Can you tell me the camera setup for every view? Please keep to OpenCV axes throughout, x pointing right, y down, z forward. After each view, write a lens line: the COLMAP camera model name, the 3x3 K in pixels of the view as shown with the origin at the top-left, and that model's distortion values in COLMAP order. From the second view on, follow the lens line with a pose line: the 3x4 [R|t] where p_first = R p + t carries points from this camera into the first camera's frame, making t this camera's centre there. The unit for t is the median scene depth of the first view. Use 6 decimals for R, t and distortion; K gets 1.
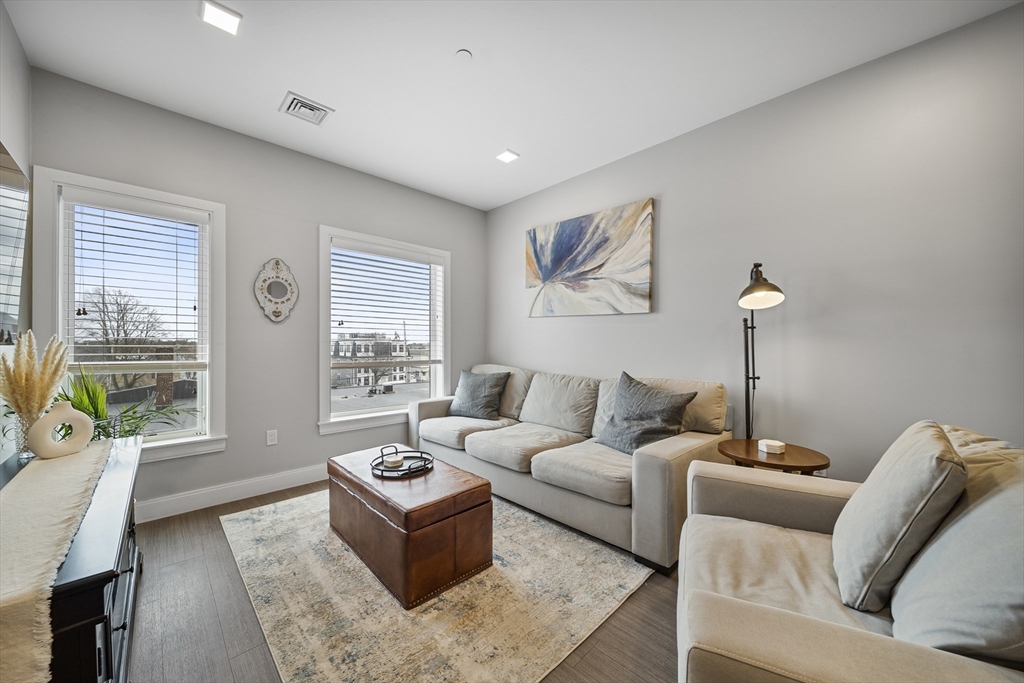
lens RADIAL K [[366.9, 0, 509.6], [0, 366.9, 345.4], [0, 0, 1]] dist [0.000304, -0.000106]
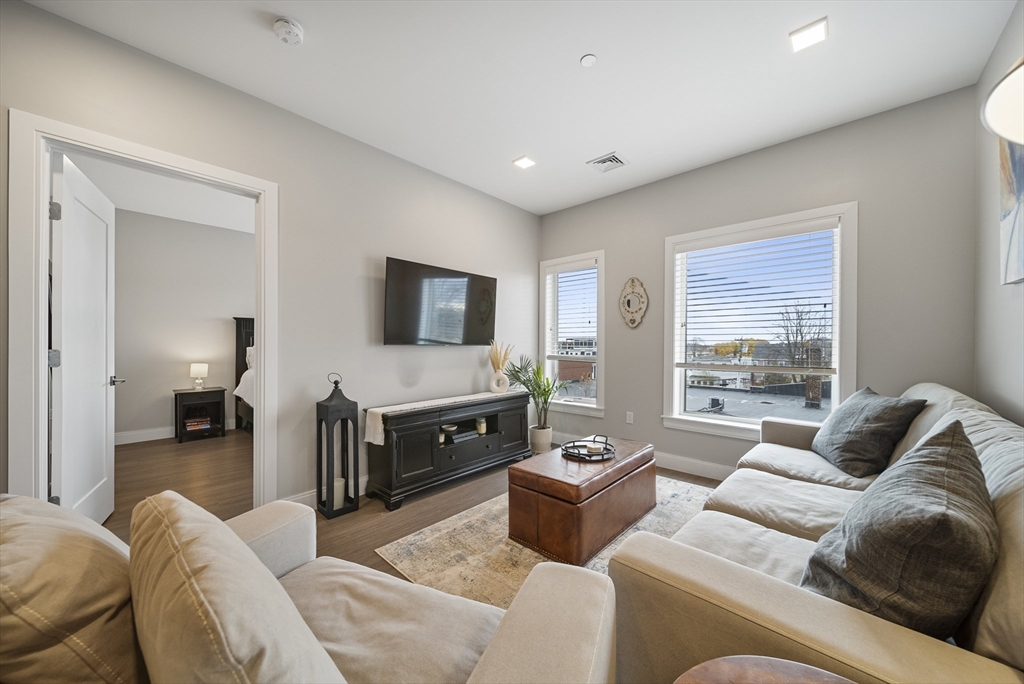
lens RADIAL K [[364.5, 0, 513.1], [0, 364.5, 343.8], [0, 0, 1]] dist [-0.000570, -0.001863]
pose [[0.063596, -0.003201, -0.997971, 0.551596], [-0.003393, 0.999988, -0.003423, -0.001991], [0.997970, 0.003604, 0.063585, 0.465912]]
